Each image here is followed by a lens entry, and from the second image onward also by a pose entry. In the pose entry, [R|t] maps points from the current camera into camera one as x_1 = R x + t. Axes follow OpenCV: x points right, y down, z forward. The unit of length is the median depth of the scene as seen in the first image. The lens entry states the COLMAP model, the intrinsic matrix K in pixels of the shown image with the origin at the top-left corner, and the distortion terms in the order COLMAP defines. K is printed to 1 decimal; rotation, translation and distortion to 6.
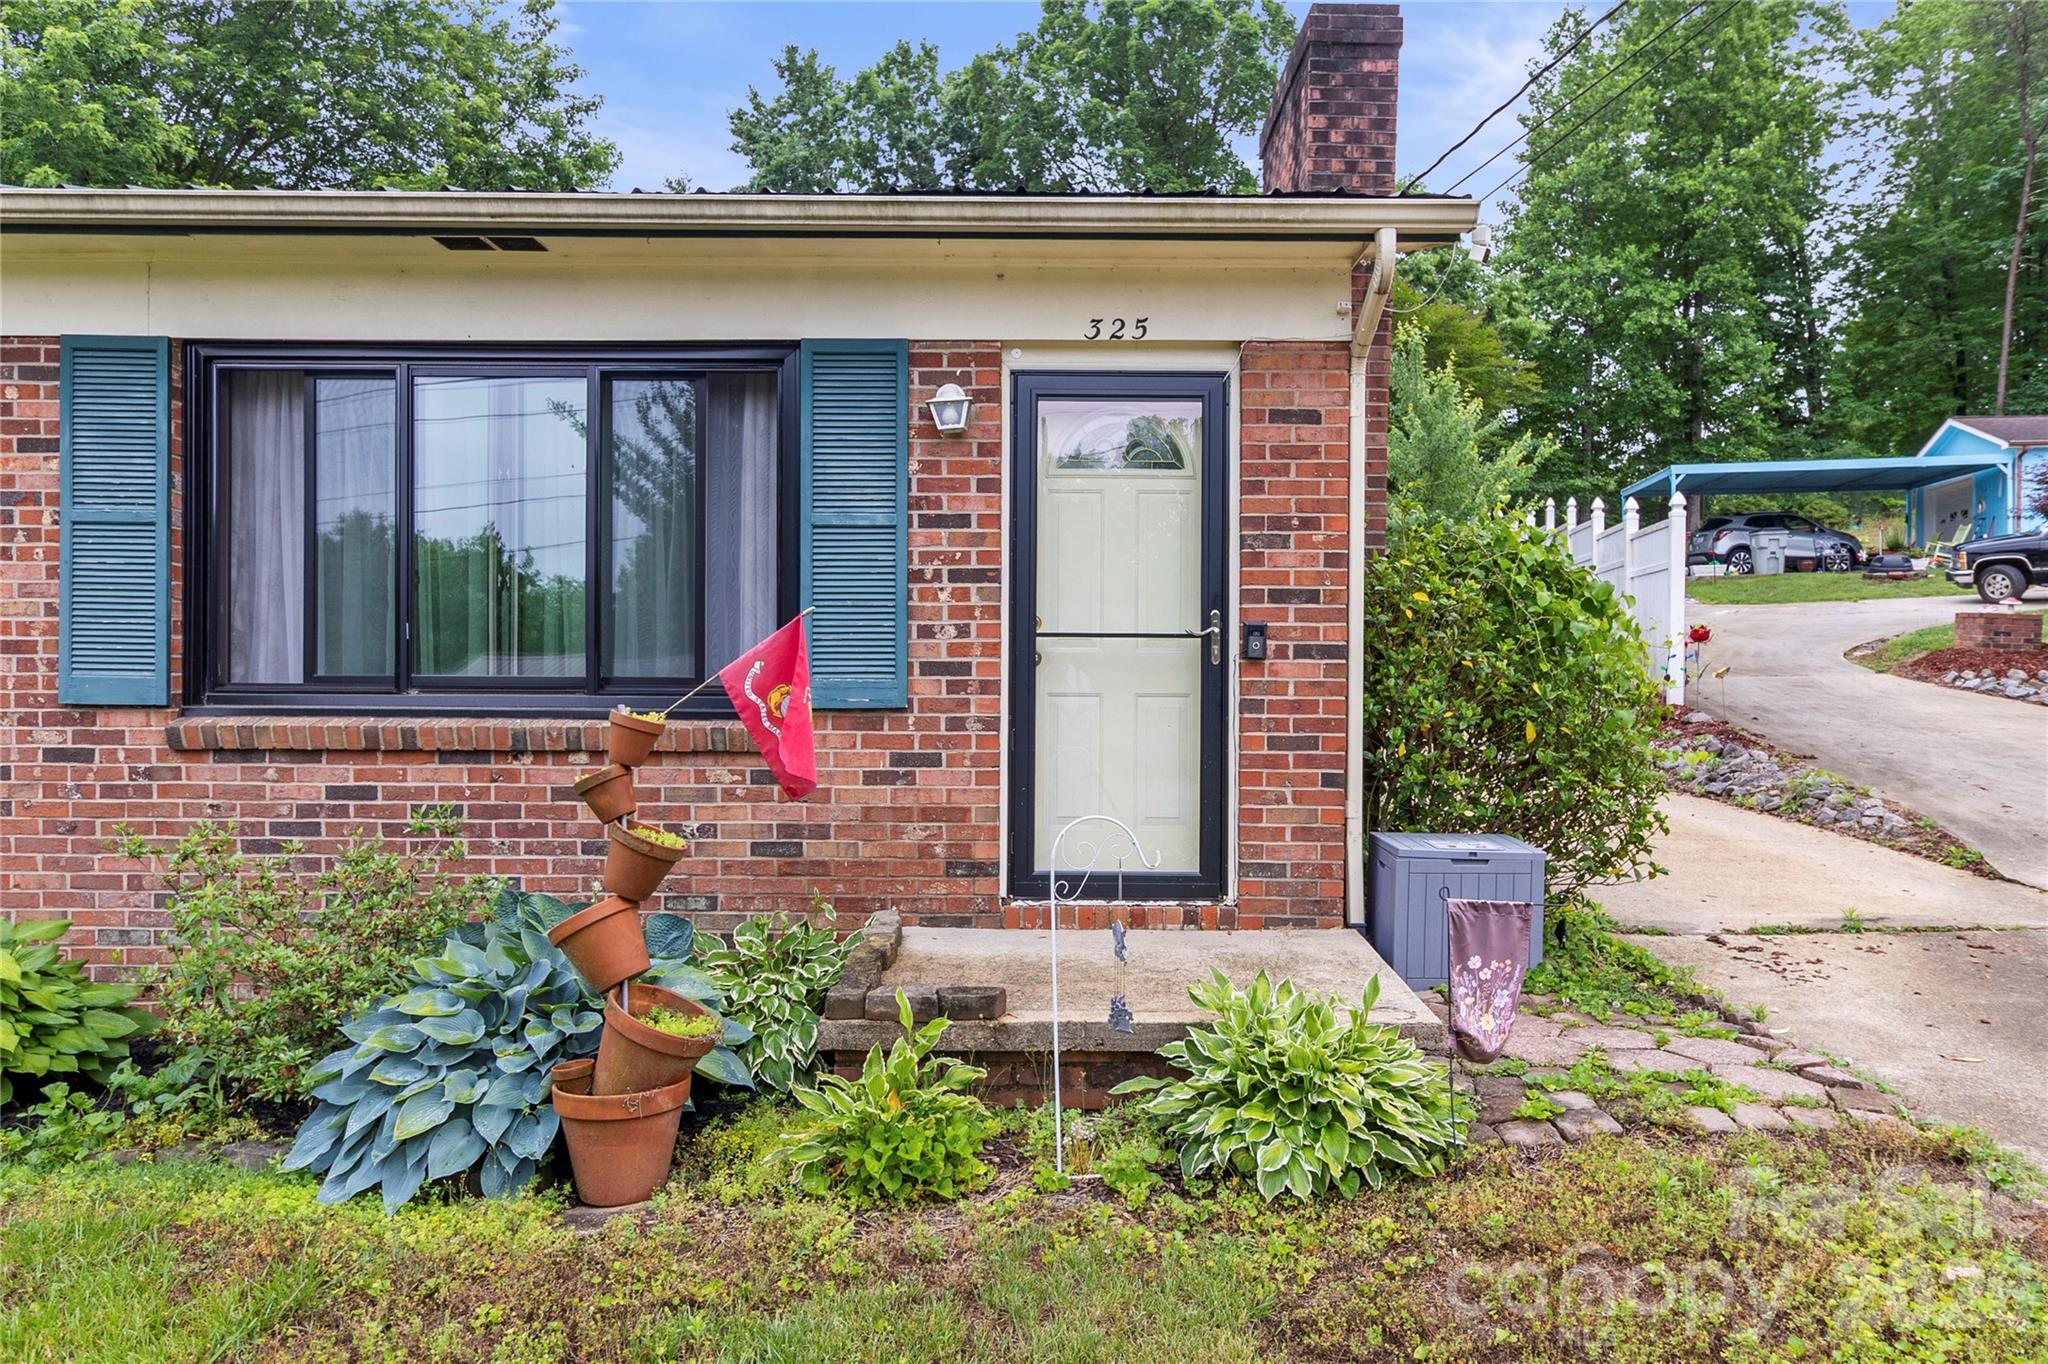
lens RADIAL K [[1423.3, 0, 1024.0], [0, 1423.3, 682.0], [0, 0, 1]] dist [0.004312, 0.002761]
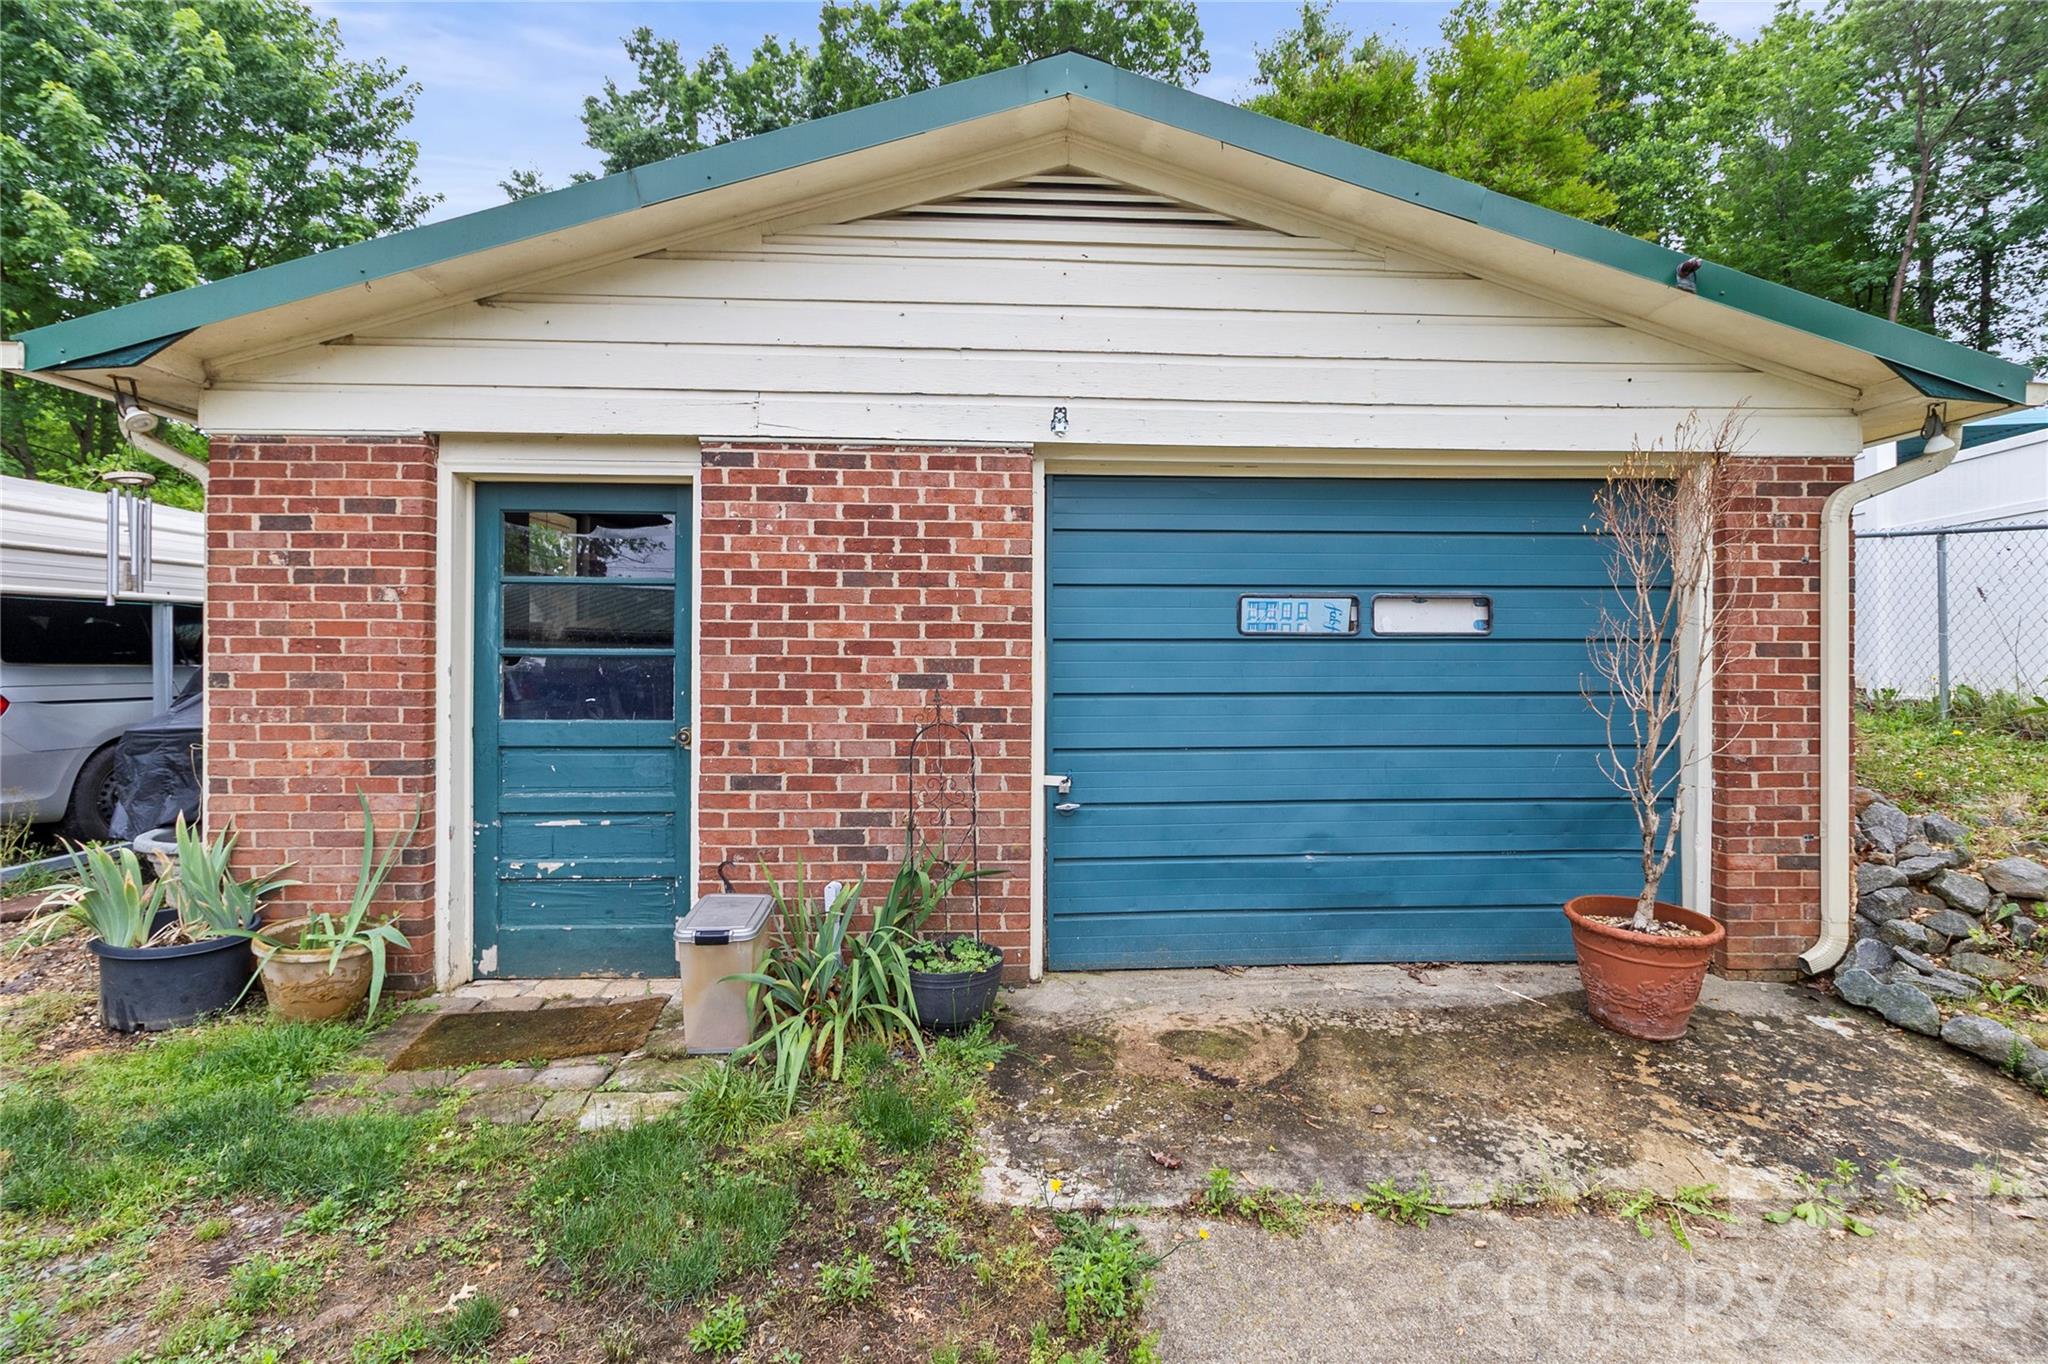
lens RADIAL K [[957.2, 0, 1046.0], [0, 957.2, 662.2], [0, 0, 1]] dist [0.001321, -0.000037]
pose [[0.995073, -0.006248, 0.098948, 0.358012], [0.006997, 0.999949, -0.007226, -0.241754], [-0.098898, 0.007883, 0.995066, 3.646922]]
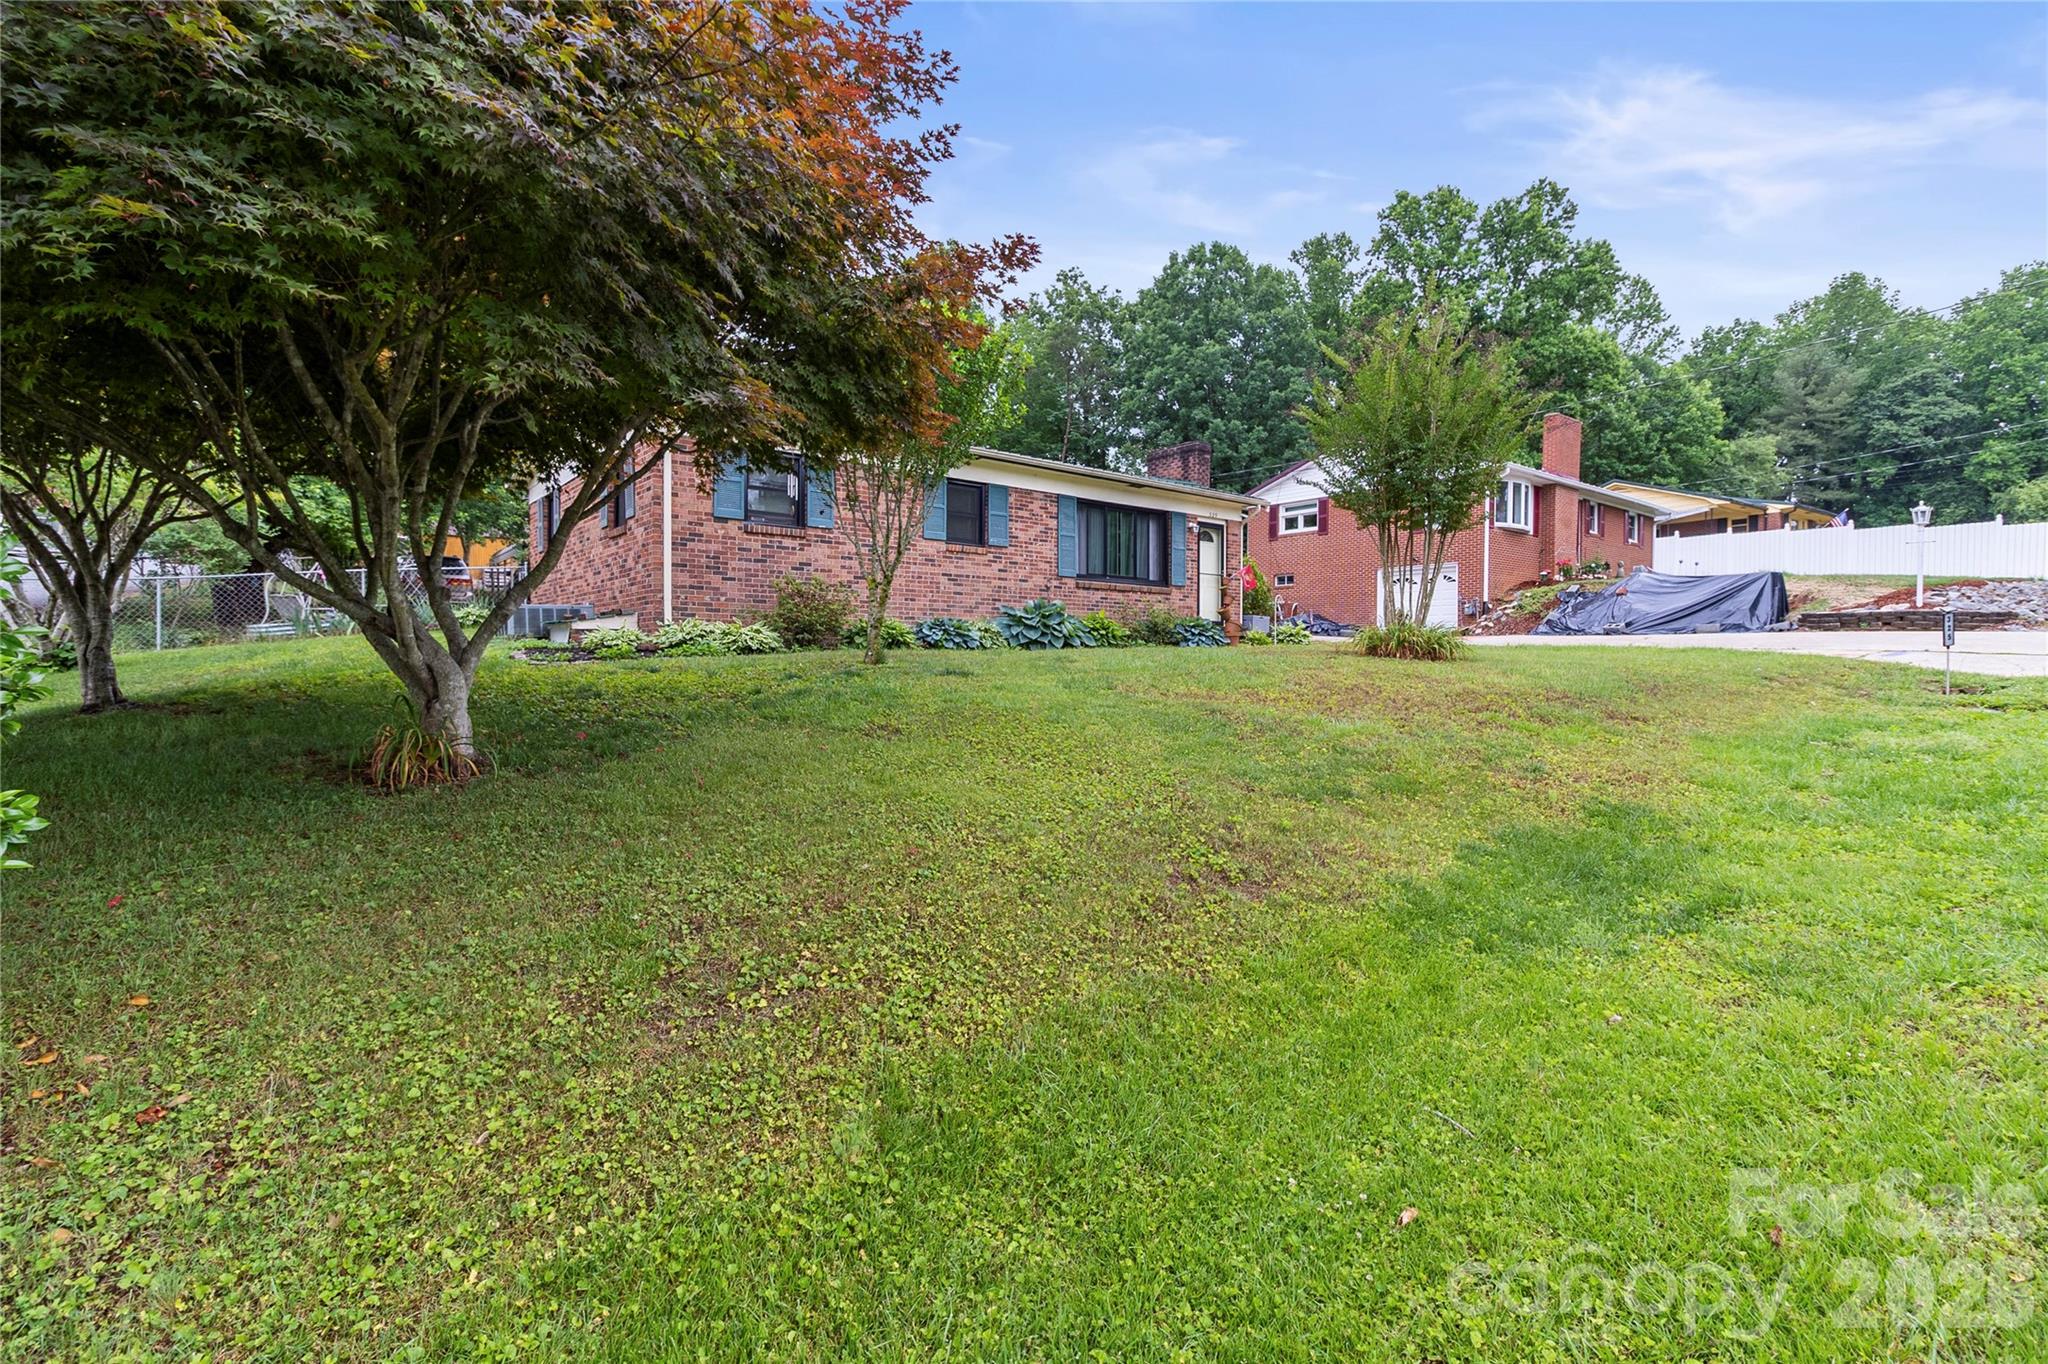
lens RADIAL K [[980.2, 0, 1024.0], [0, 980.2, 682.0], [0, 0, 1]] dist [-0.007926, 0.000099]
pose [[0.771001, -0.010793, 0.636742, -2.719277], [0.001411, 0.999883, 0.015240, 0.302285], [-0.636832, -0.010852, 0.770926, -1.309949]]
